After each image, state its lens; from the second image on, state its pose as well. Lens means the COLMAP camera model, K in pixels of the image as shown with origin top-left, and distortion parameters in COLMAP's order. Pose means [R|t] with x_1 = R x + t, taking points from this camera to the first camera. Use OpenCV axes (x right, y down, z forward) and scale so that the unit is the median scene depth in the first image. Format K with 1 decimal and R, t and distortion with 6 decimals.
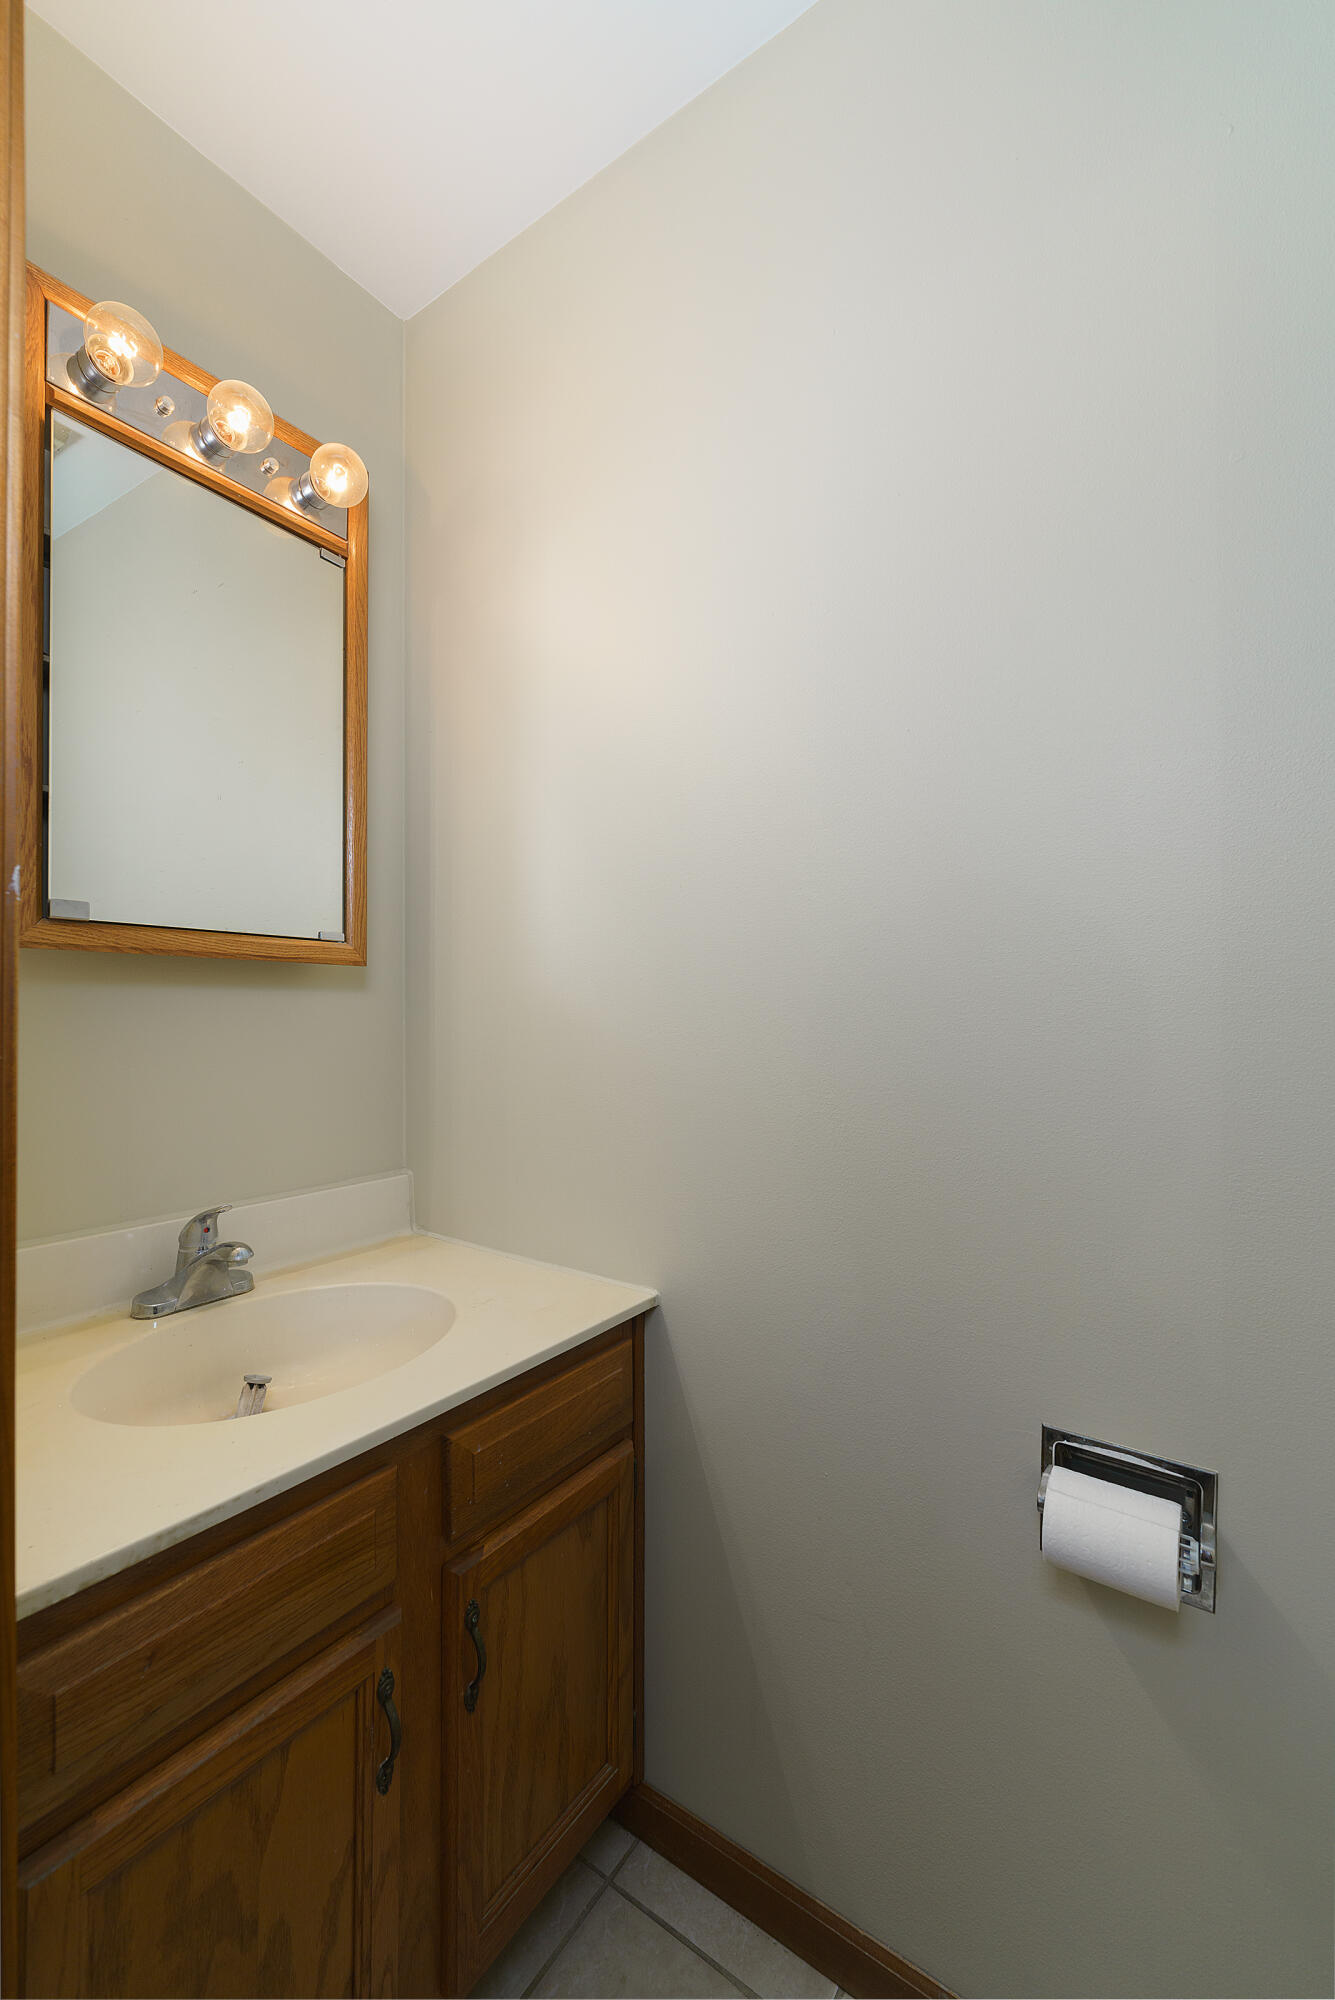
lens RADIAL K [[802.2, 0, 670.1], [0, 802.2, 1010.9], [0, 0, 1]] dist [-0.002082, 0.000250]
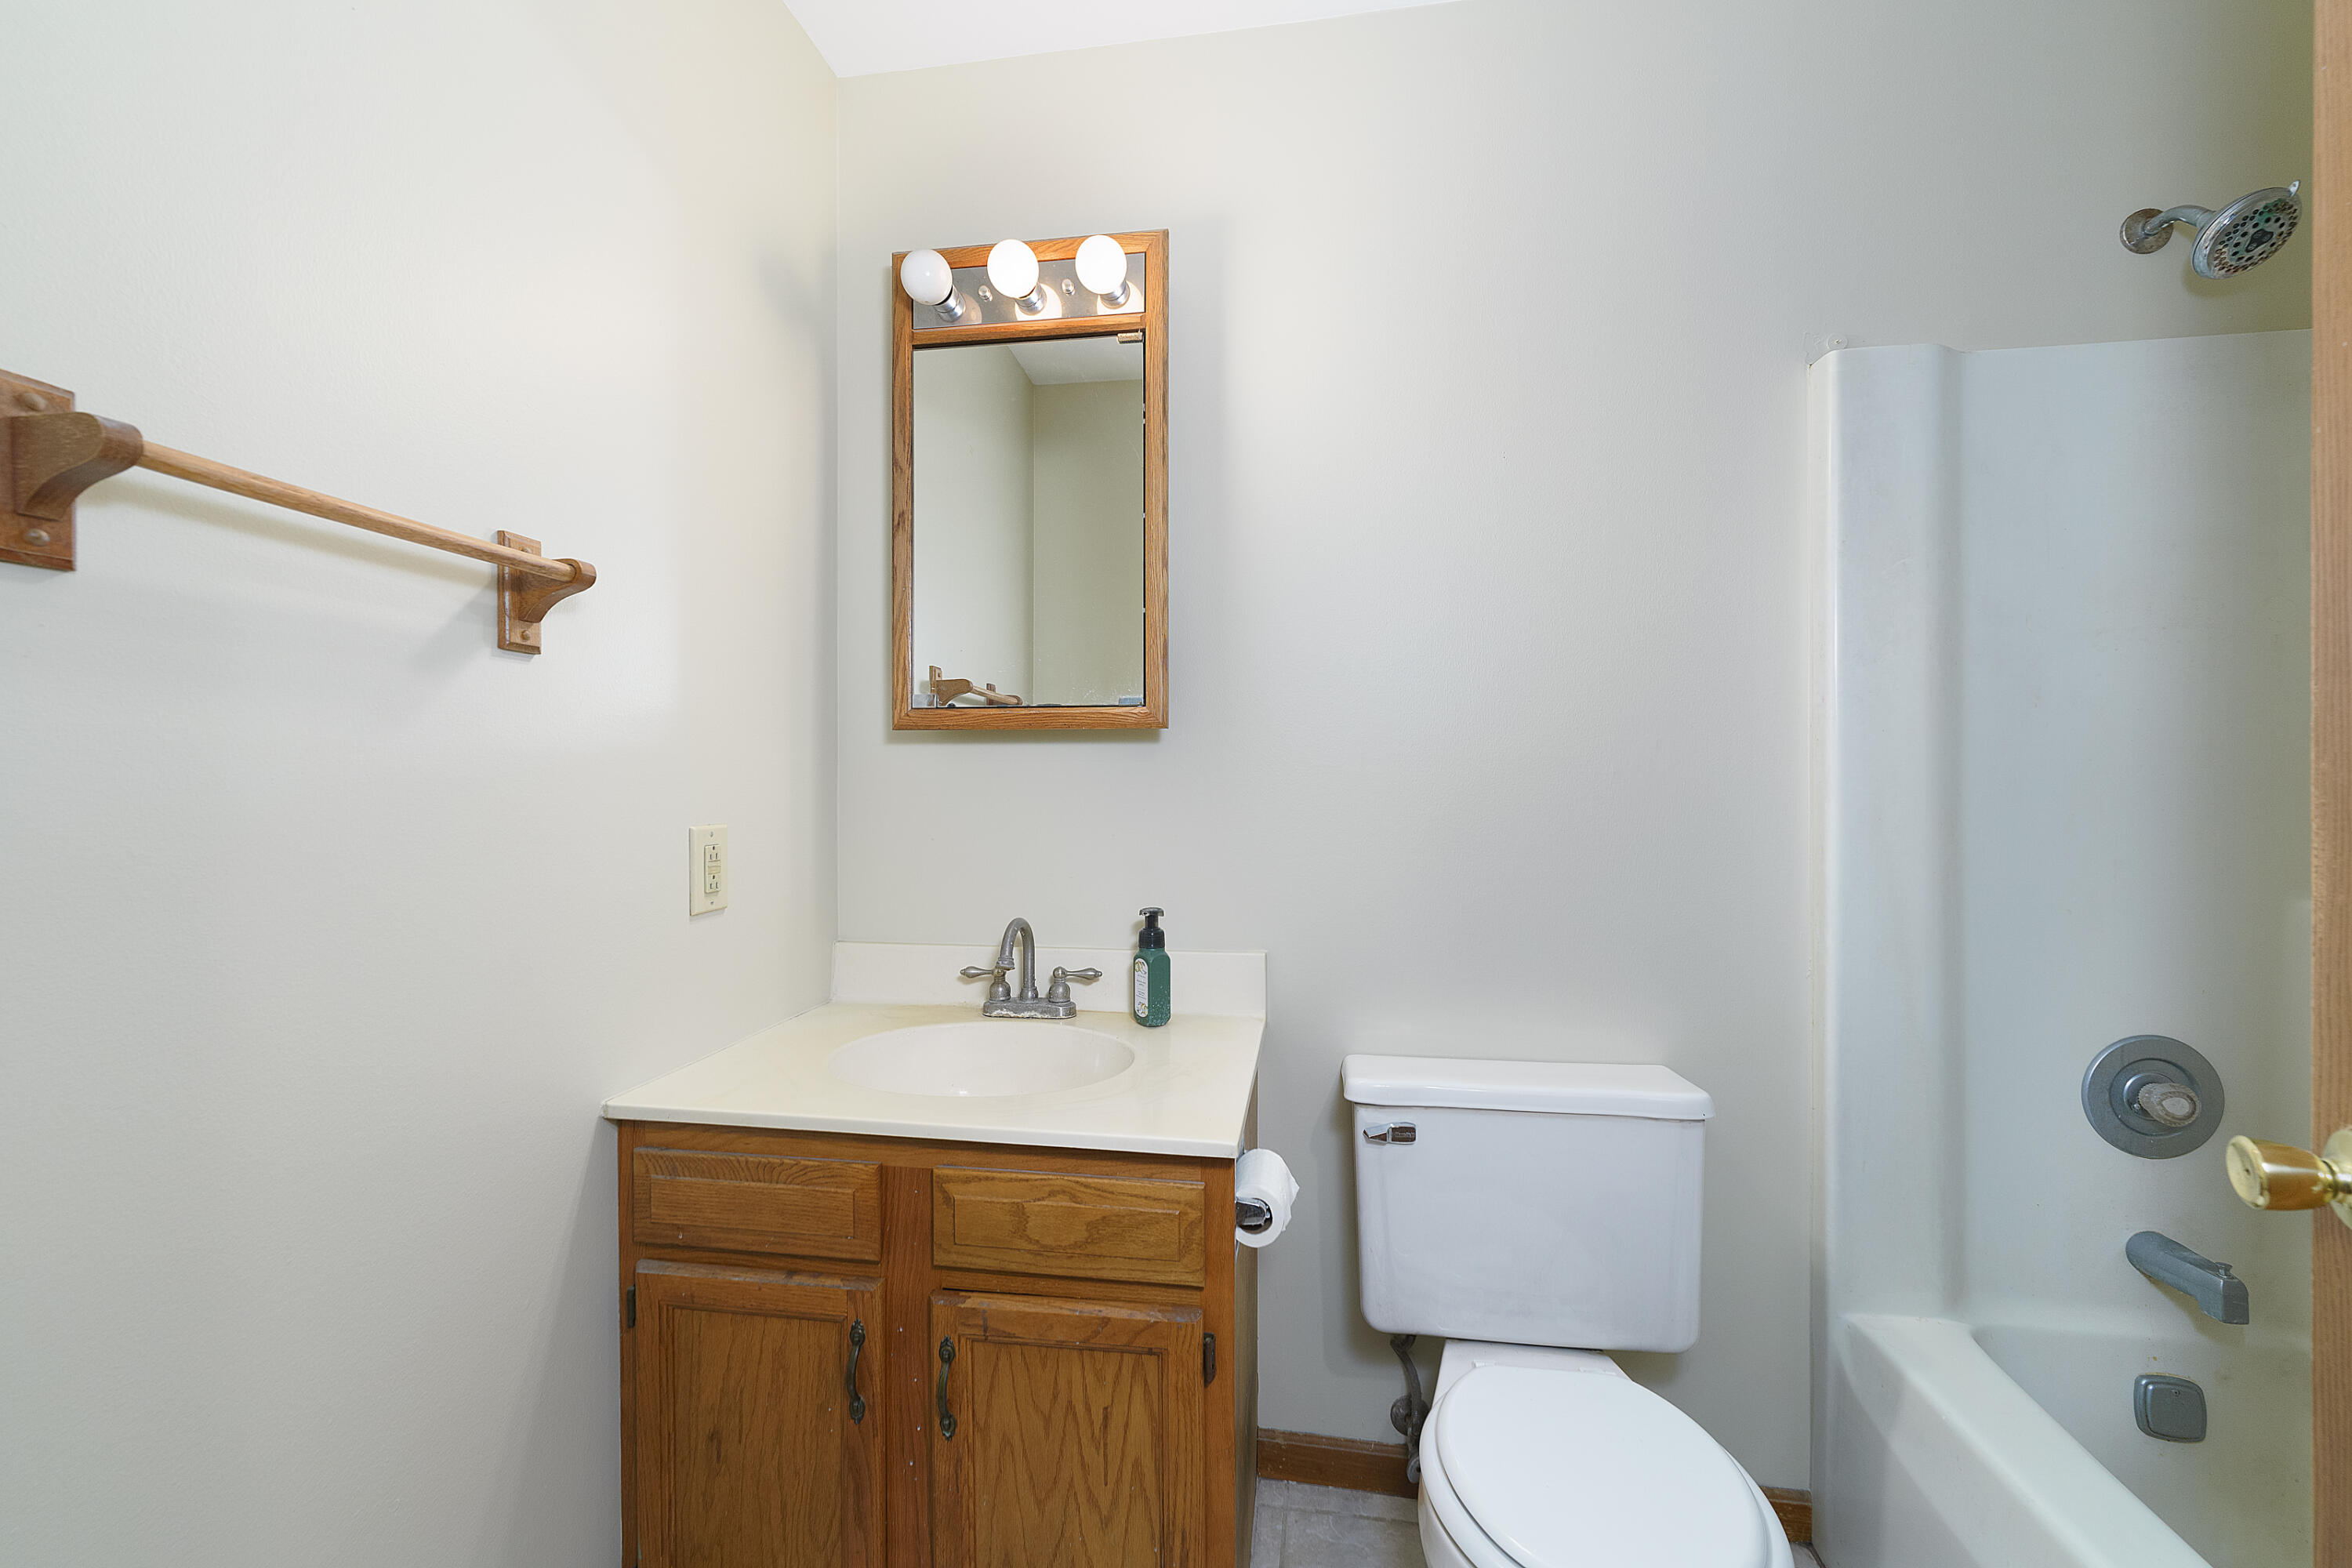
lens RADIAL K [[943.3, 0, 1173.5], [0, 943.3, 786.6], [0, 0, 1]] dist [-0.002082, 0.000250]
pose [[0.437361, 0.004996, -0.899272, 0.836593], [0.003843, 0.999965, 0.007424, 0.009543], [0.899278, -0.006703, 0.437327, 0.609583]]
